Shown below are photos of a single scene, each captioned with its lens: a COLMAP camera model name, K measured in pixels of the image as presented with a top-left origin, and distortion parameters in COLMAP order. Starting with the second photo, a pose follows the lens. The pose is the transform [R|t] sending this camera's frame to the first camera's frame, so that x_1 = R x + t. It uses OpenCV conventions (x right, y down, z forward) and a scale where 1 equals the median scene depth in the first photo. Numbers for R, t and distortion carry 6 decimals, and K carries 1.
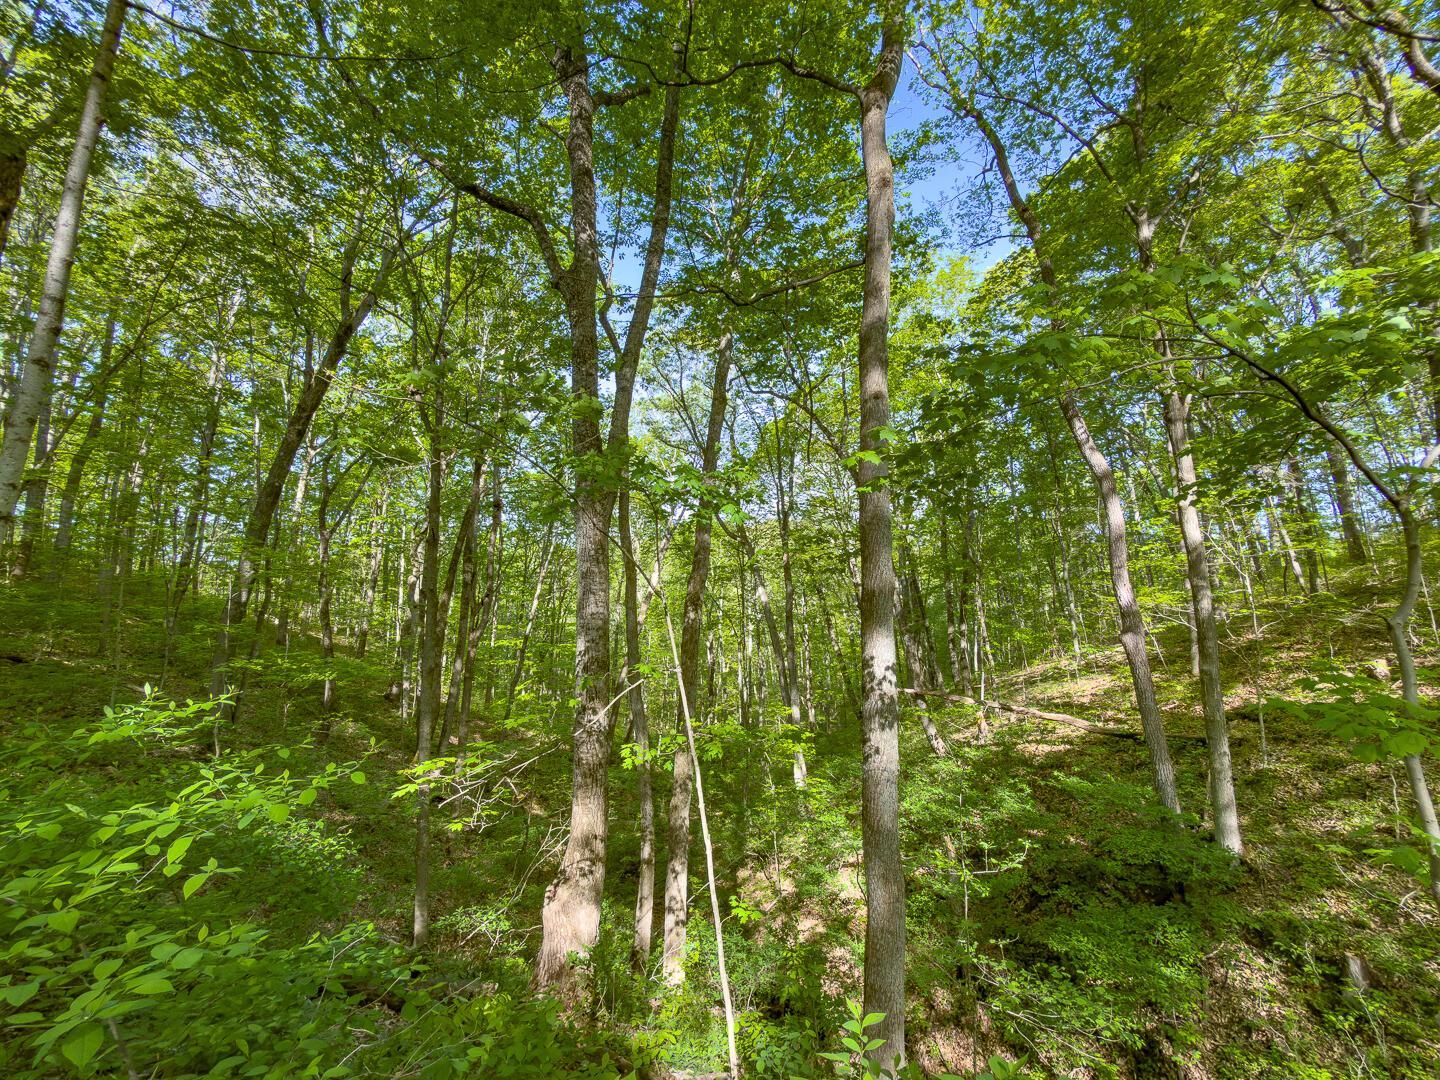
lens RADIAL K [[571.1, 0, 721.3], [0, 571.1, 537.7], [0, 0, 1]] dist [0.001201, 0.000629]
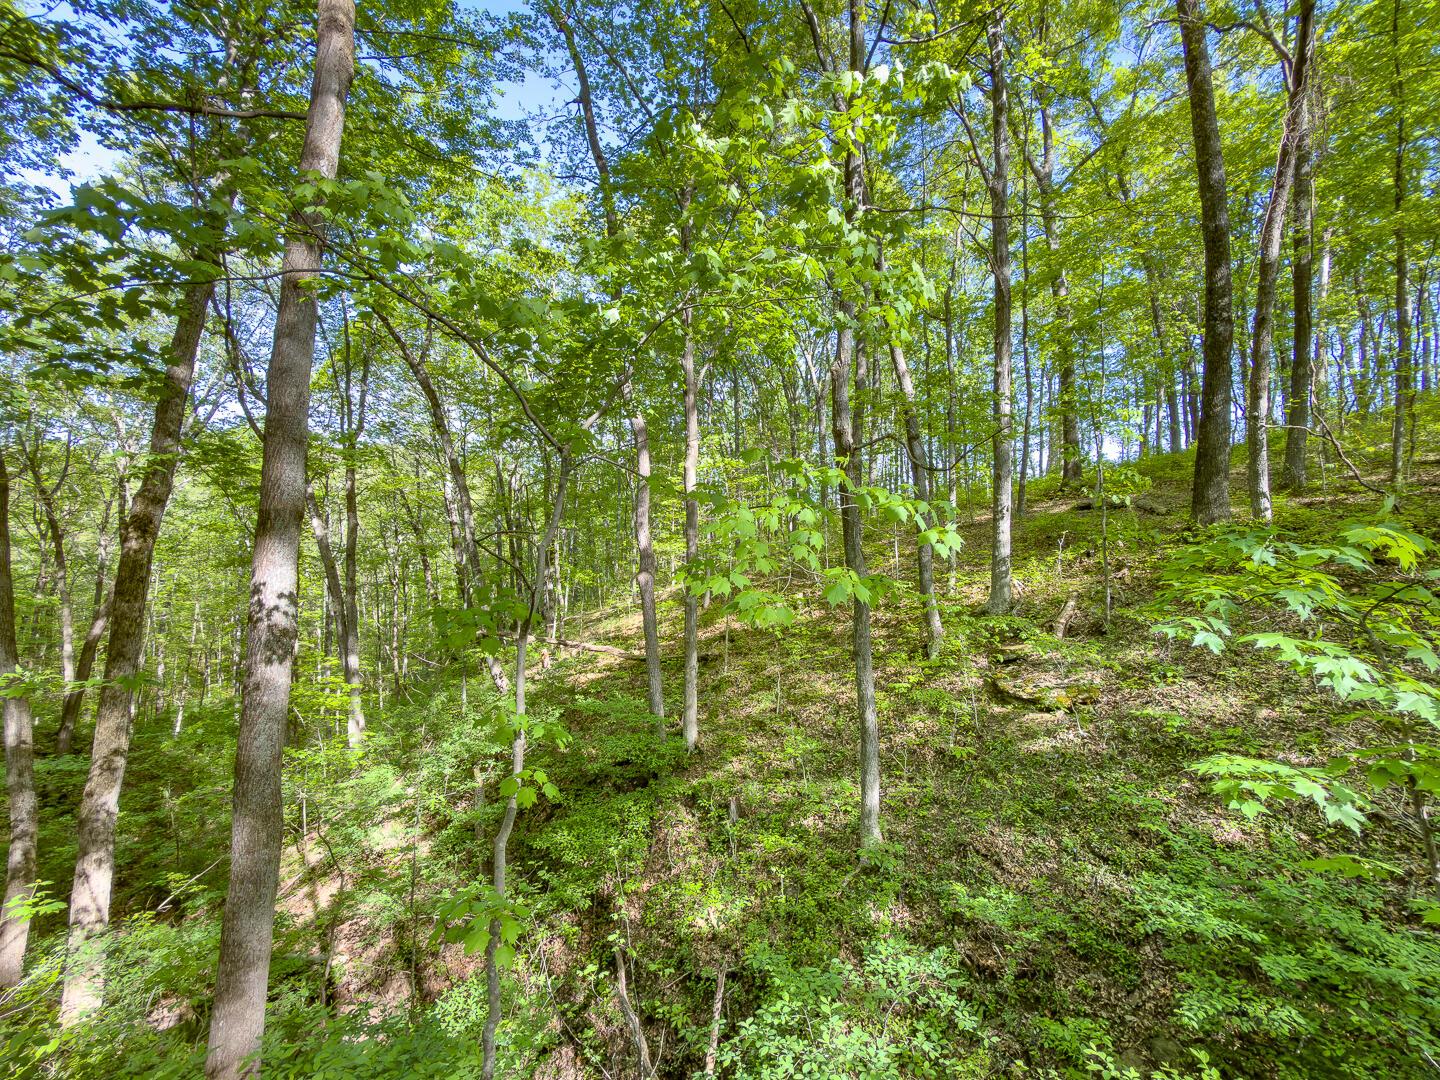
lens RADIAL K [[586.1, 0, 720.1], [0, 586.1, 546.7], [0, 0, 1]] dist [-0.000846, 0.000048]
pose [[0.826243, 0.038978, 0.561964, 0.142610], [-0.100016, 0.991904, 0.078254, 0.005718], [-0.554364, -0.120862, 0.823452, -0.049720]]
